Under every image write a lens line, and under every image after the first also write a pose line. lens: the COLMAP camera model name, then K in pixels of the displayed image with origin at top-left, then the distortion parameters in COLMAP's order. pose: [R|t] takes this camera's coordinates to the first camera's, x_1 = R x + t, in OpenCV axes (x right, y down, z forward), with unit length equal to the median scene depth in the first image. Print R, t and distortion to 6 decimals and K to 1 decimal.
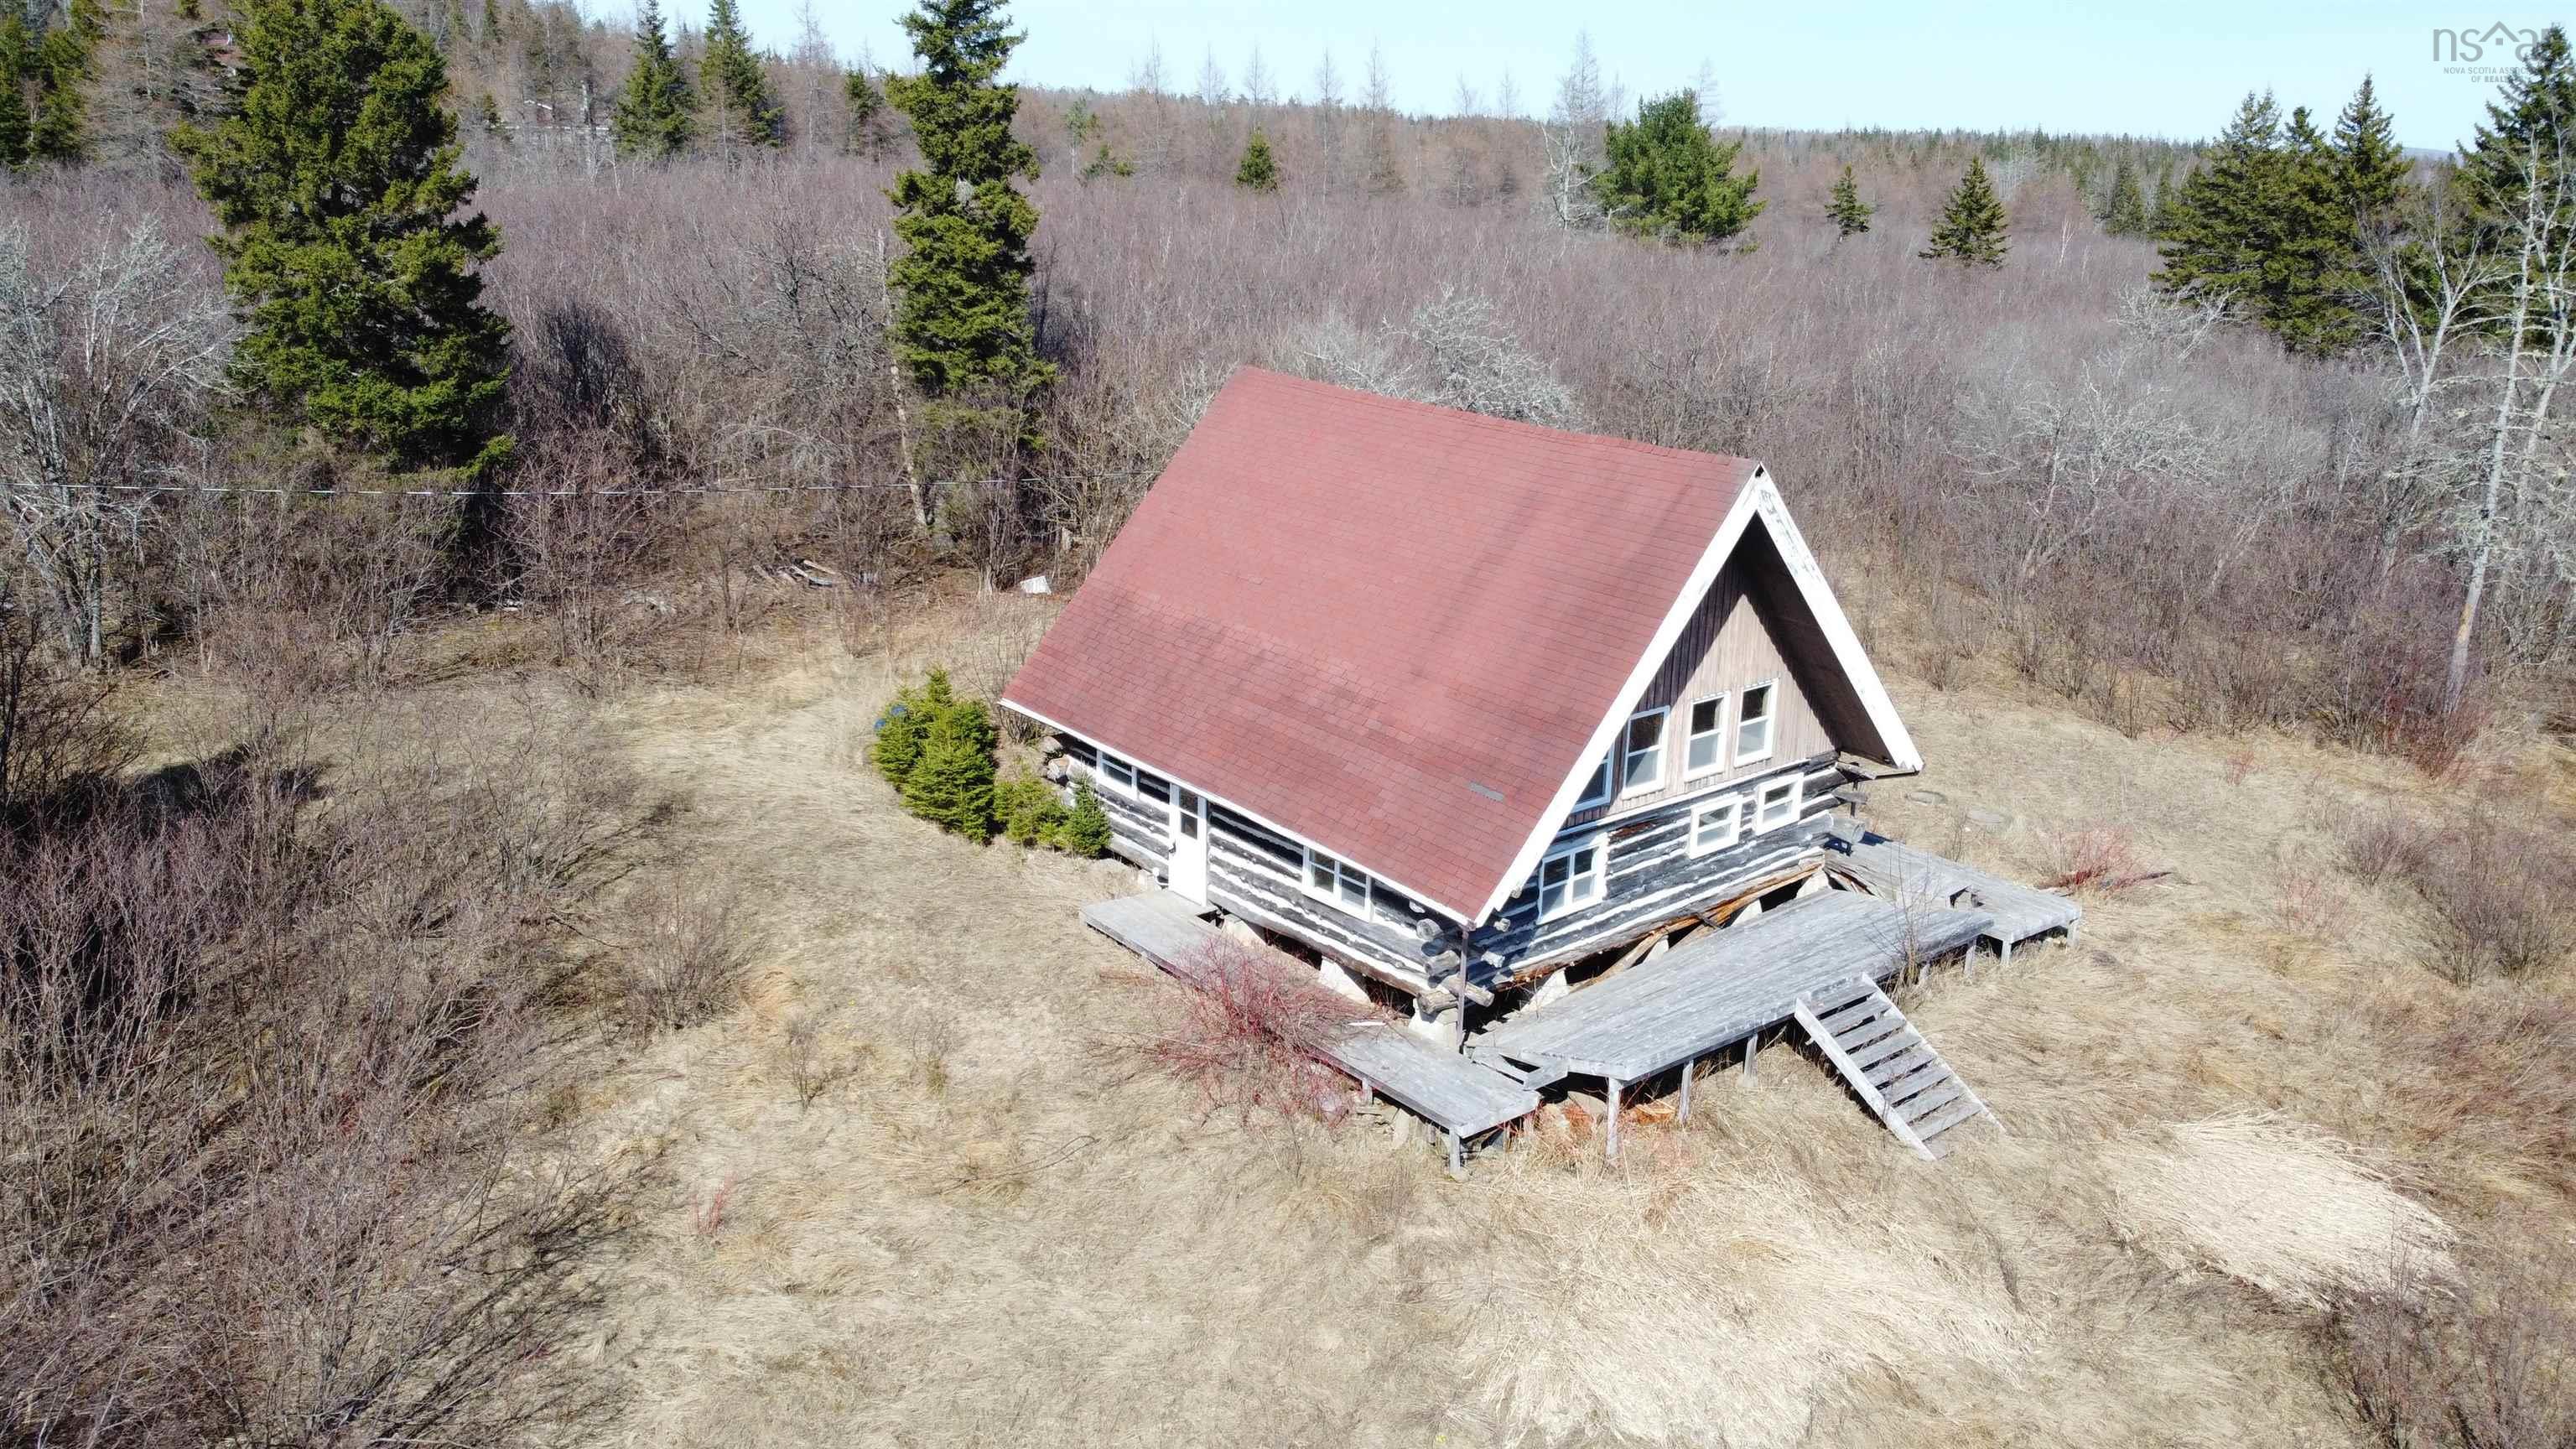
lens RADIAL K [[1939.2, 0, 1288.0], [0, 1939.2, 724.5], [0, 0, 1]] dist [0.003962, -0.005016]
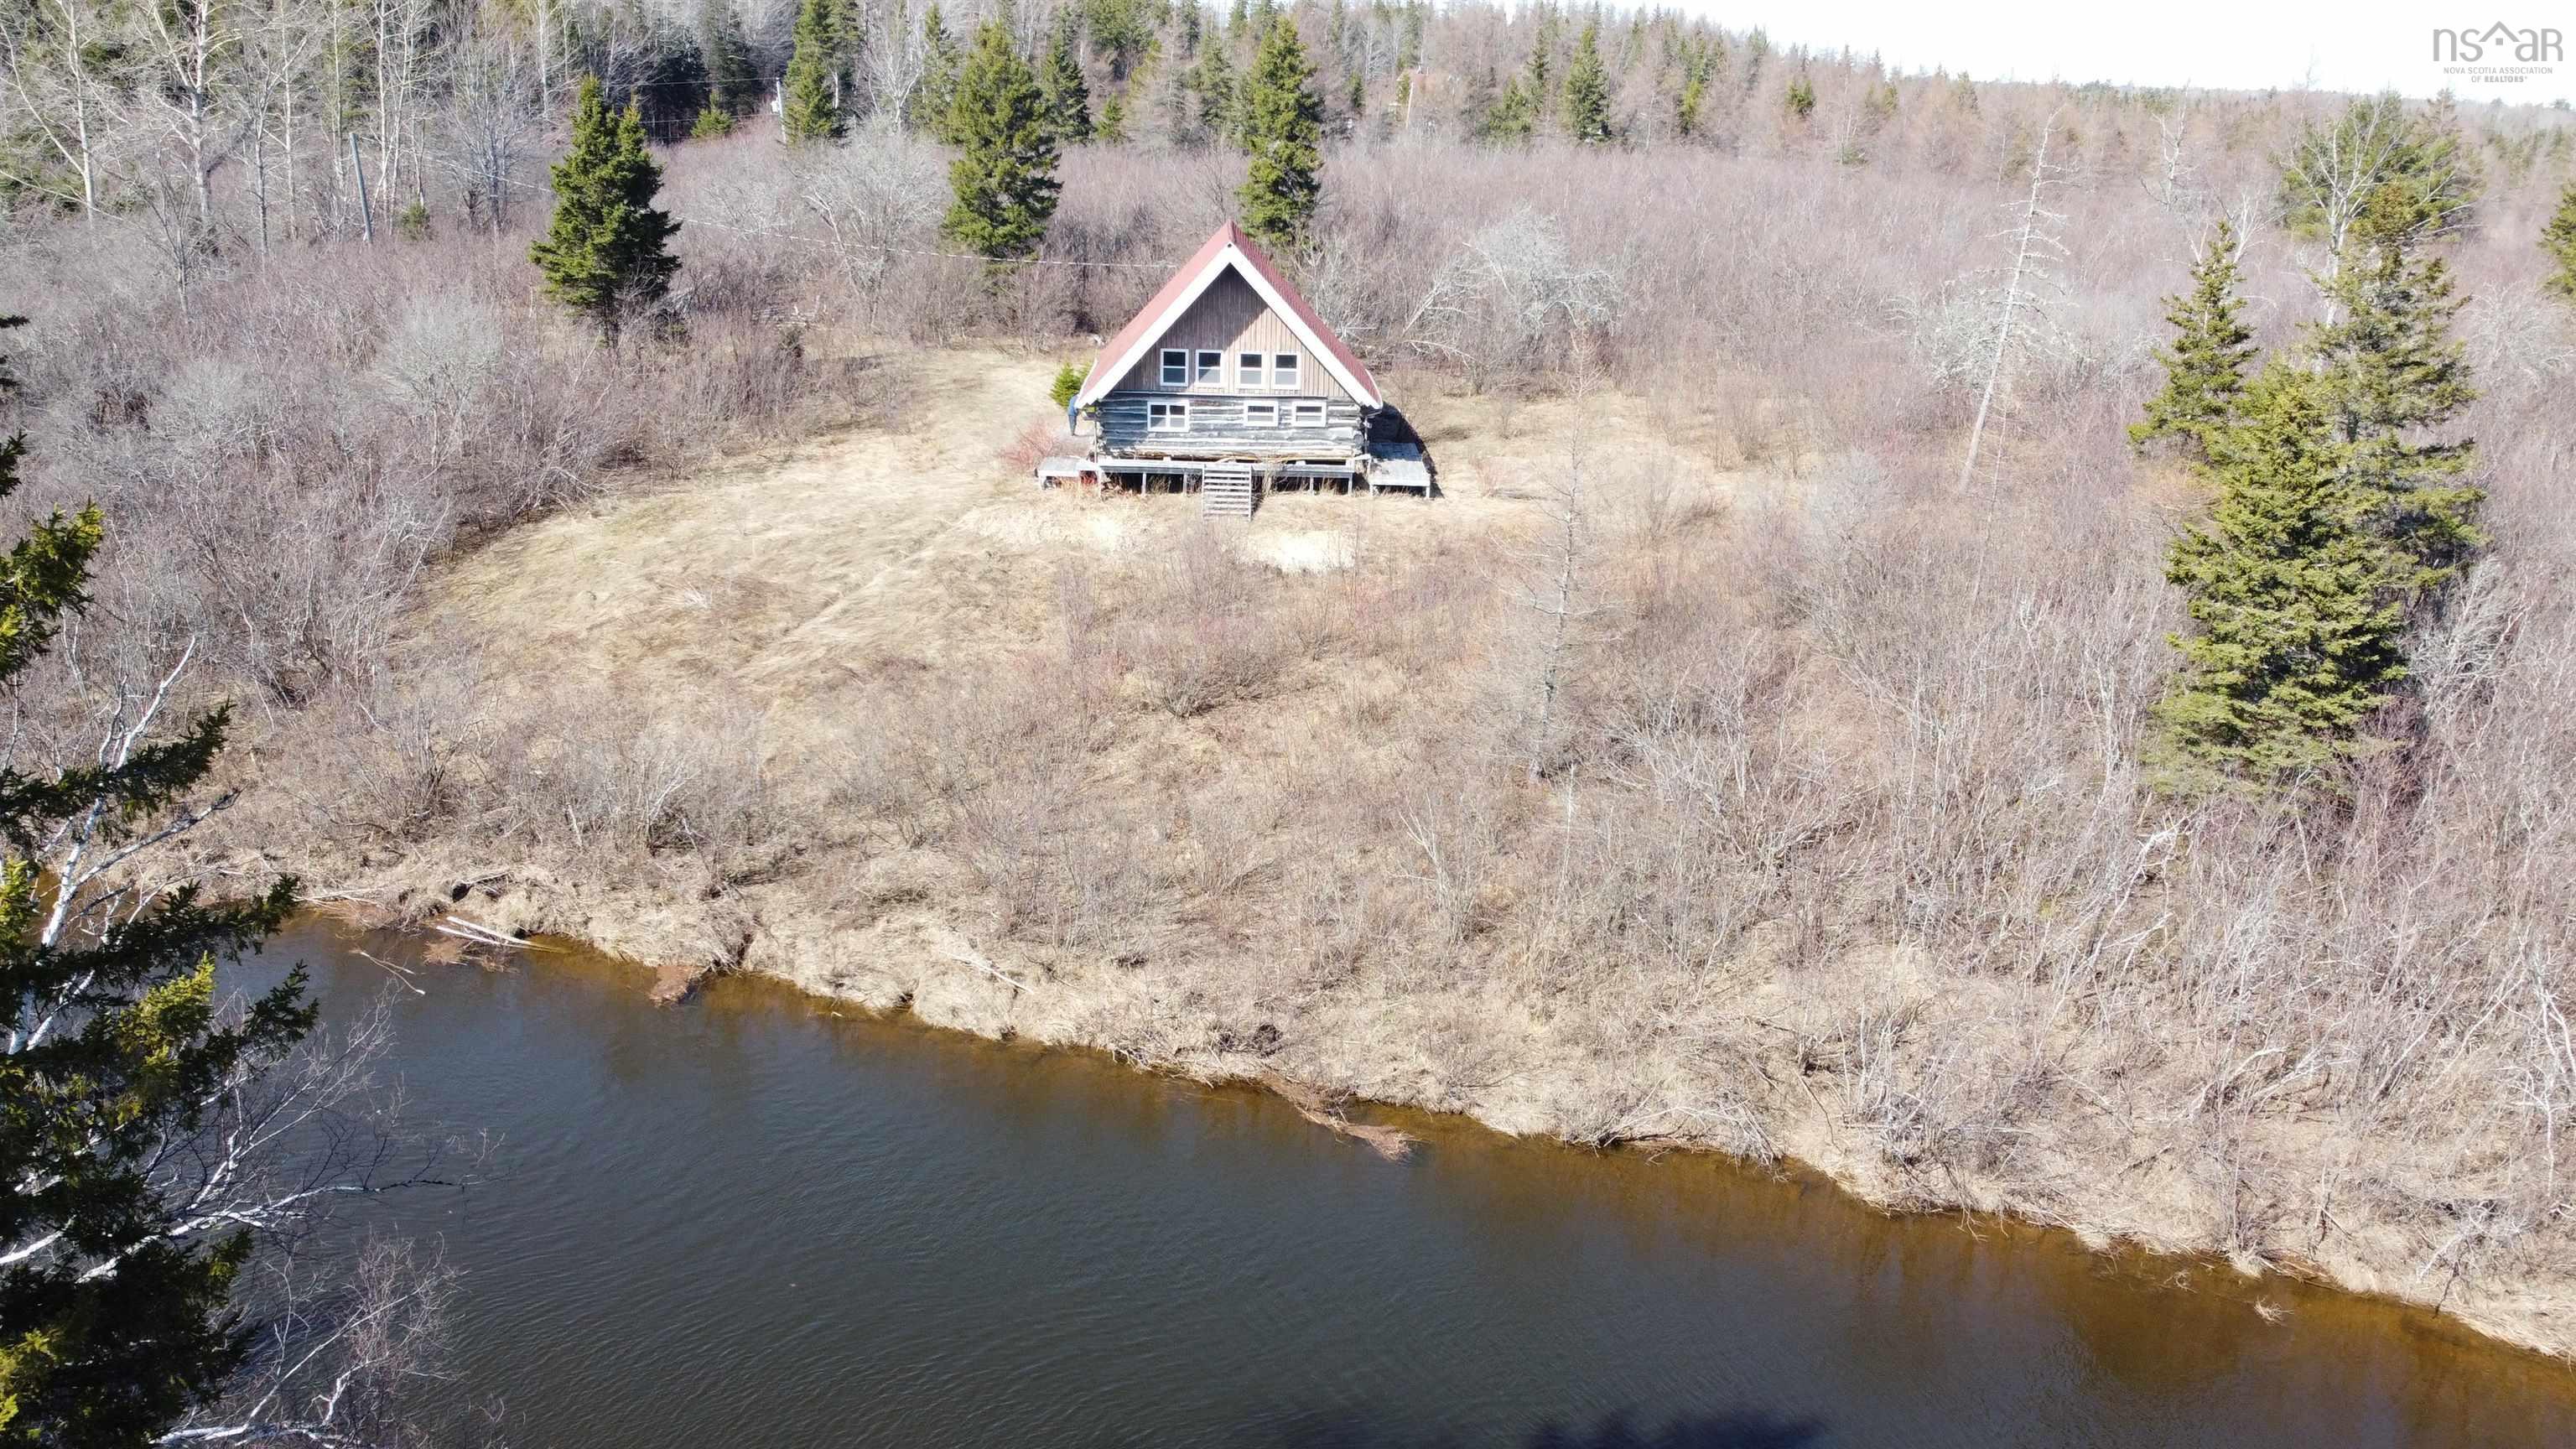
lens RADIAL K [[1939.2, 0, 1288.0], [0, 1939.2, 724.5], [0, 0, 1]] dist [0.003962, -0.005016]
pose [[0.788029, 0.179411, -0.588916, 1.657833], [-0.184478, 0.981452, 0.052145, 0.286470], [0.587348, 0.067551, 0.806510, -0.781166]]
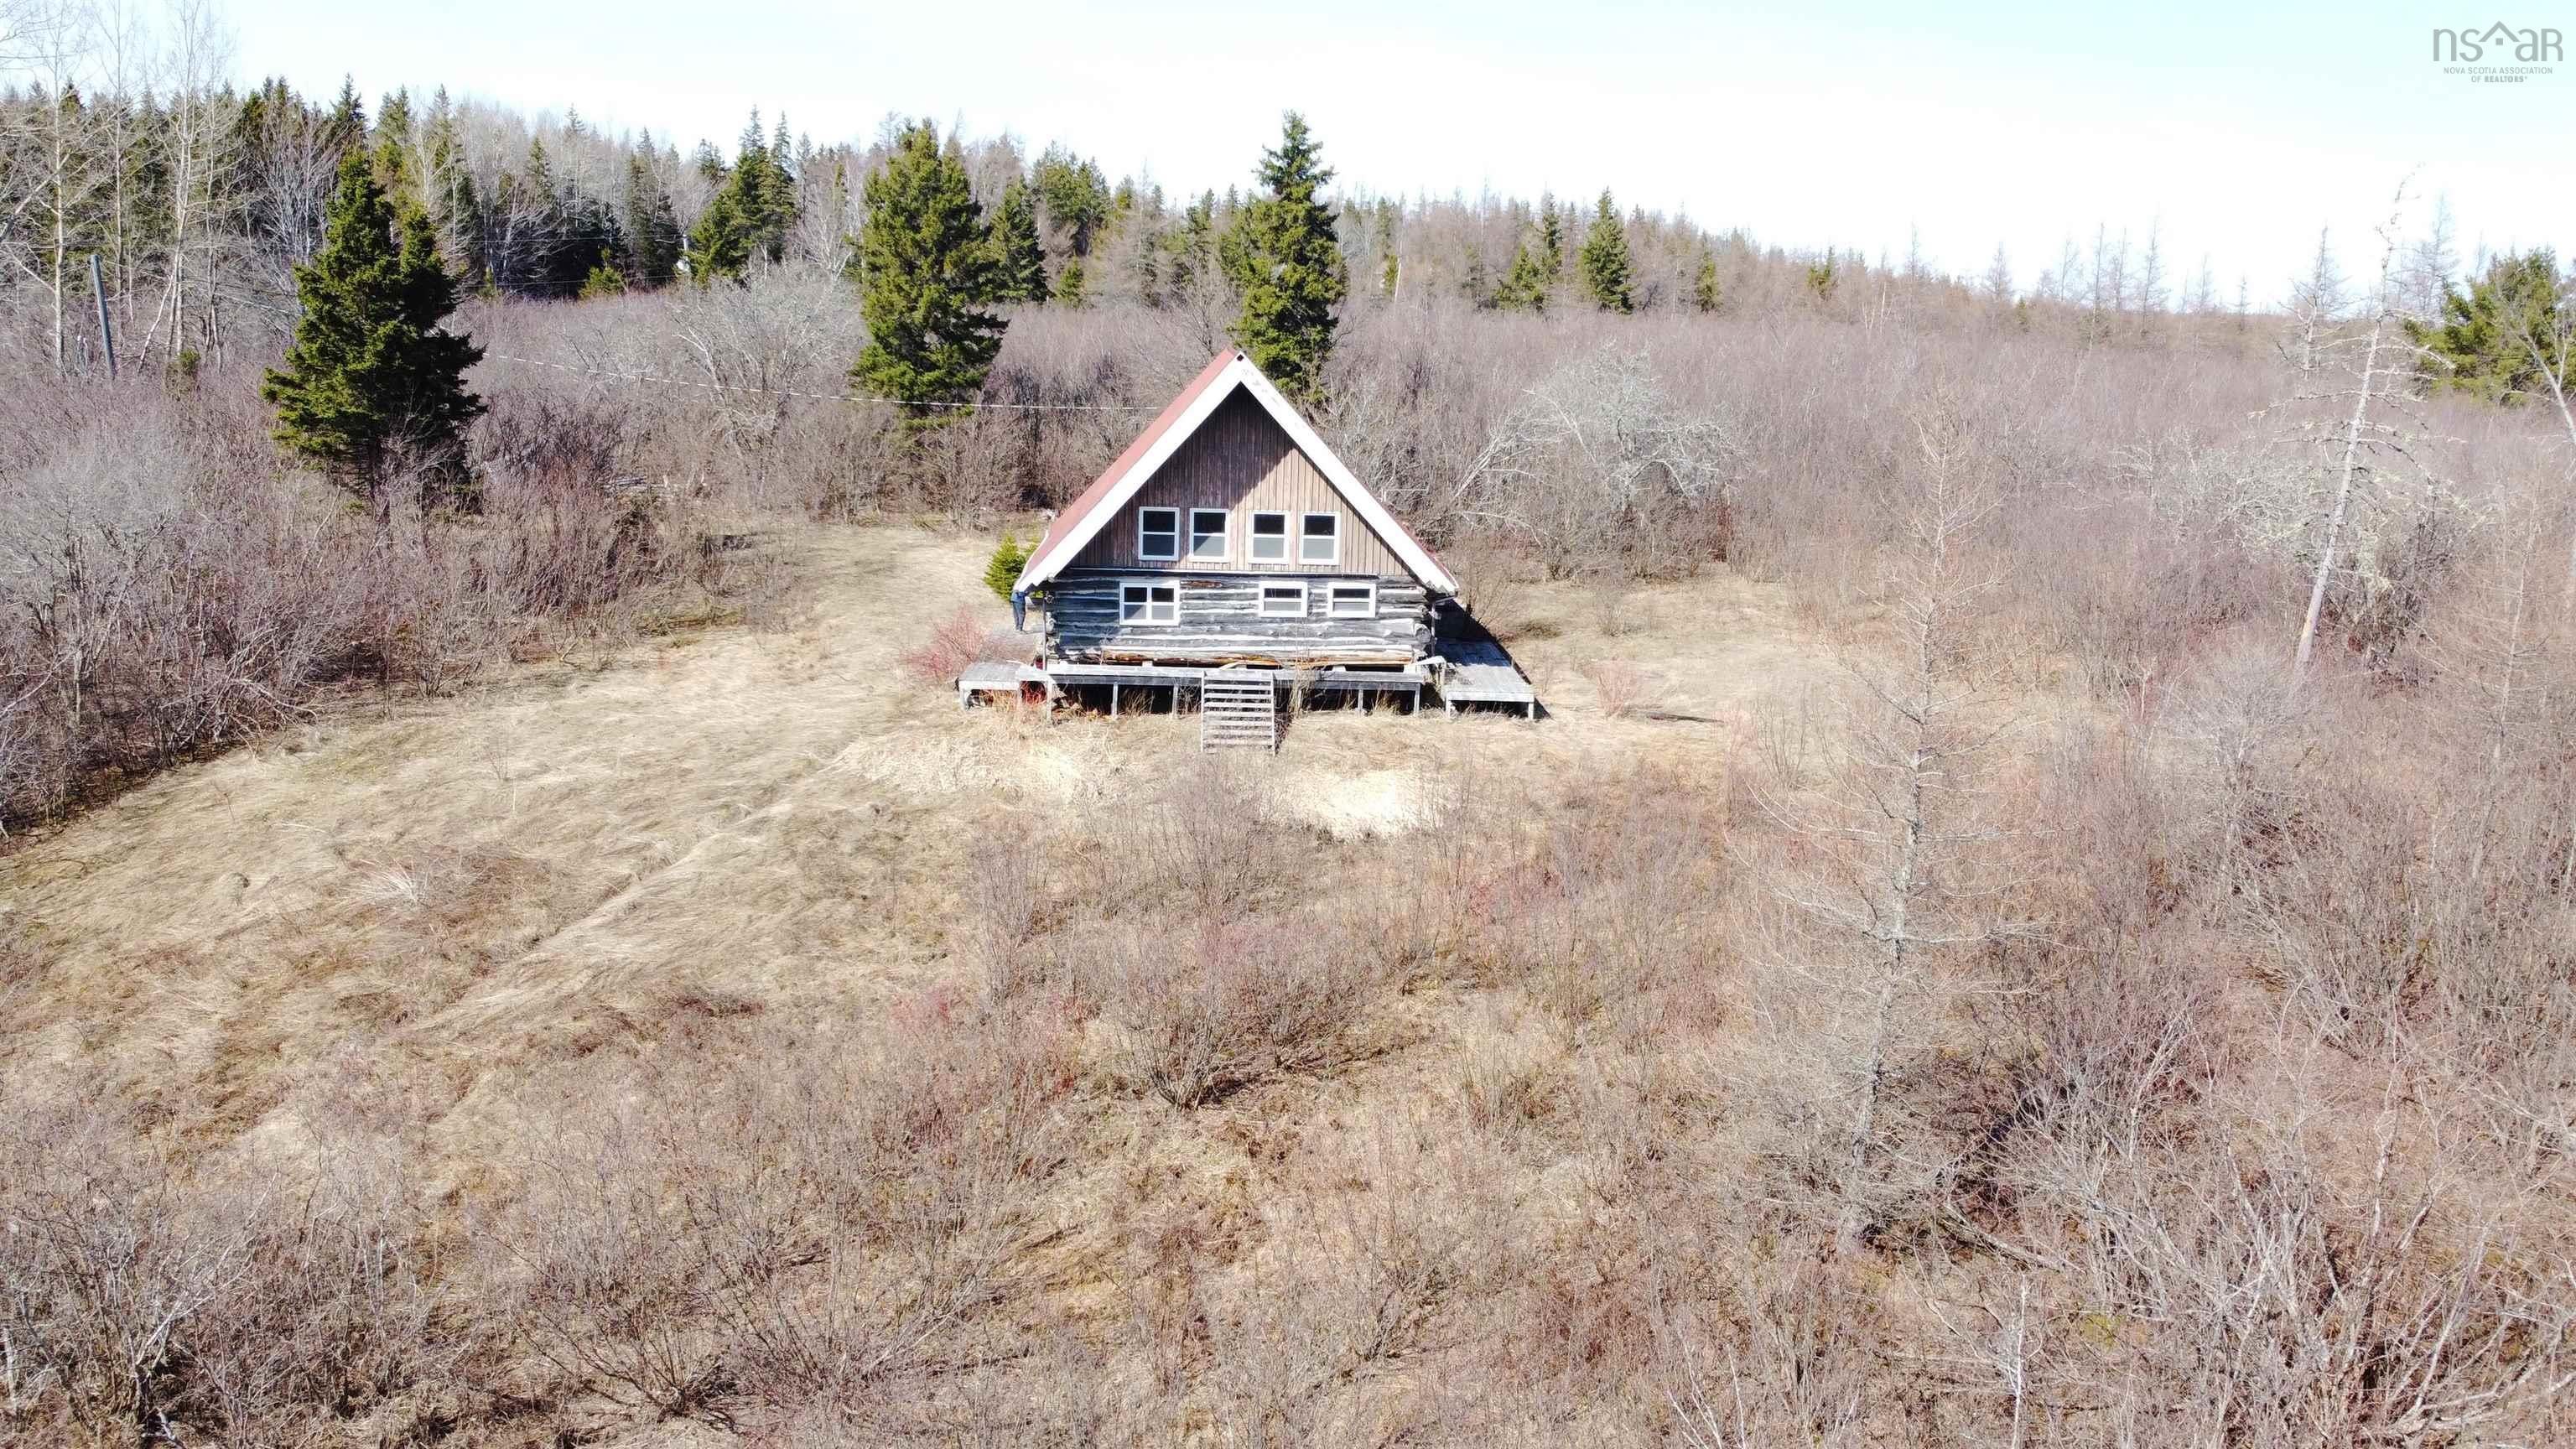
lens RADIAL K [[1939.2, 0, 1288.0], [0, 1939.2, 724.5], [0, 0, 1]] dist [0.003962, -0.005016]
pose [[0.801478, 0.110841, -0.587663, 1.170696], [-0.179131, 0.982050, -0.059077, 0.245833], [0.570566, 0.152617, 0.806946, -0.246864]]
